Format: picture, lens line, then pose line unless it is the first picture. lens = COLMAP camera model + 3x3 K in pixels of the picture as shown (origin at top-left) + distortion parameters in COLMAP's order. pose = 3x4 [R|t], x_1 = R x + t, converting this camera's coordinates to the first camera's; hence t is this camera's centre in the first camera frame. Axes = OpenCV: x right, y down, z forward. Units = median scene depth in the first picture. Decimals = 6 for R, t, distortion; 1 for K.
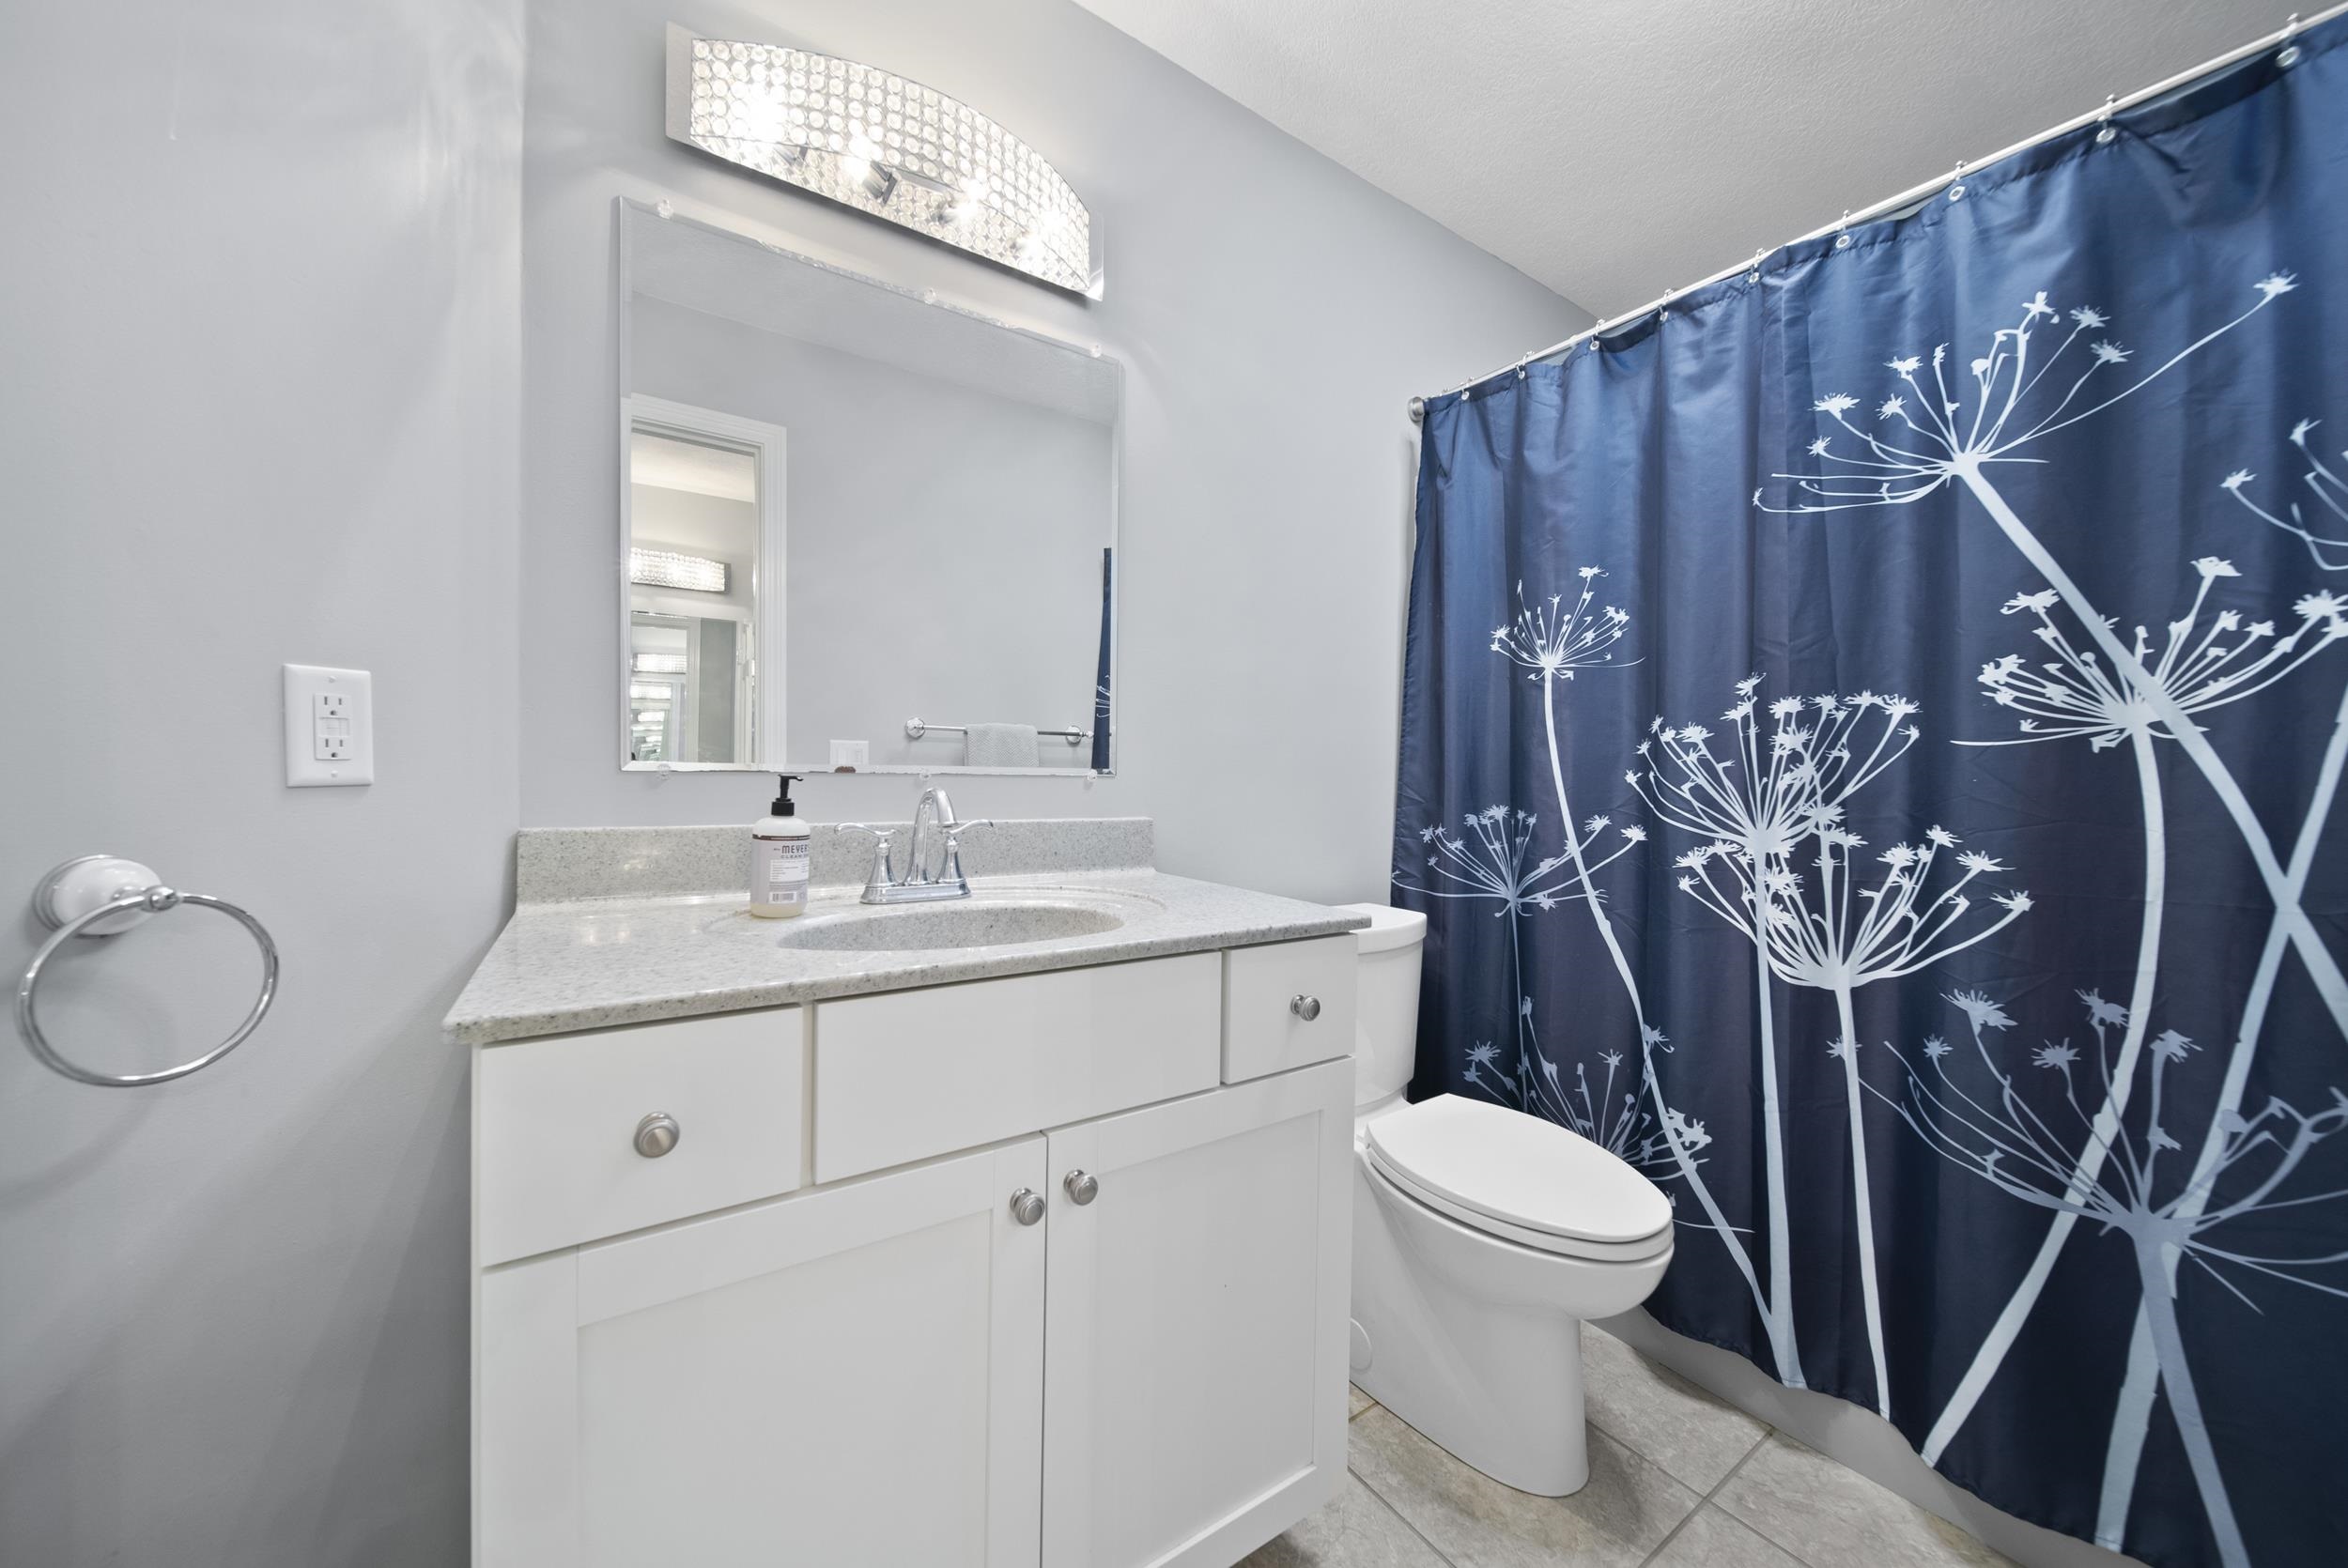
lens RADIAL K [[835.7, 0, 1171.7], [0, 835.7, 787.6], [0, 0, 1]] dist [-0.001429, -0.000488]
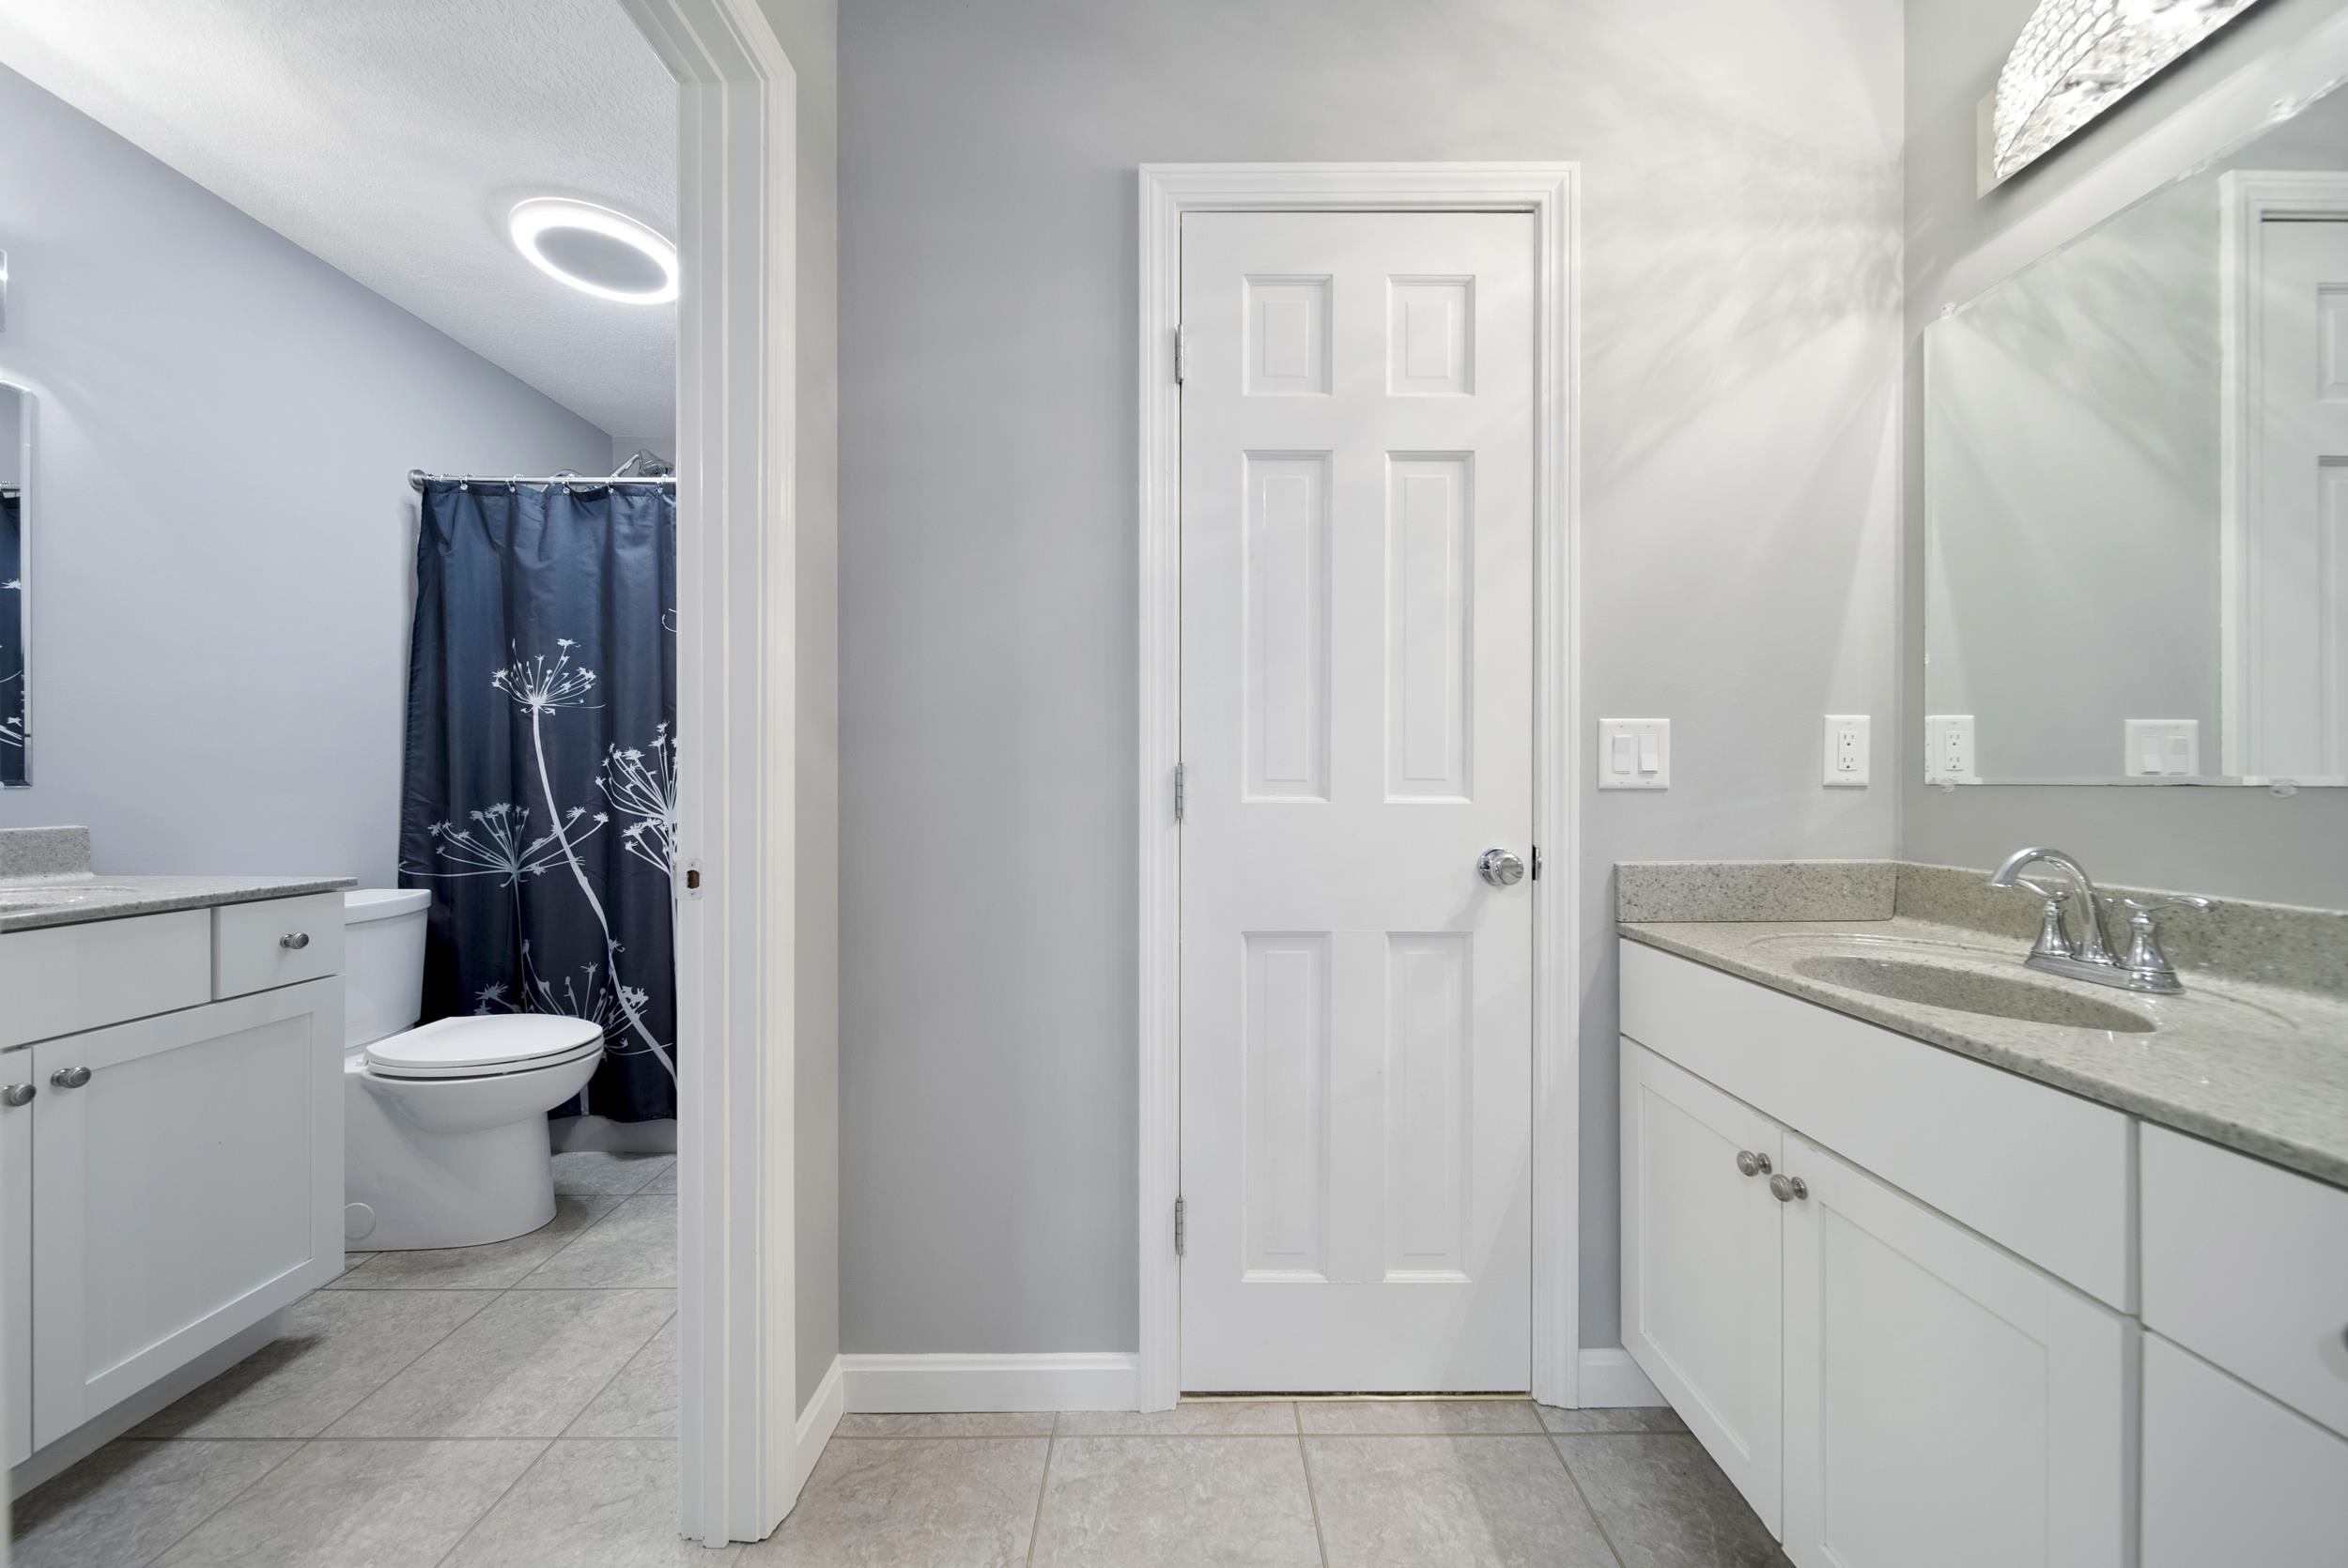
lens RADIAL K [[880.6, 0, 1230.2], [0, 880.6, 778.8], [0, 0, 1]] dist [0.000360, -0.000368]
pose [[0.562090, -0.014133, 0.826955, -0.129082], [0.020825, 0.999779, 0.002932, 0.002738], [-0.826814, 0.015573, 0.562260, -0.828521]]
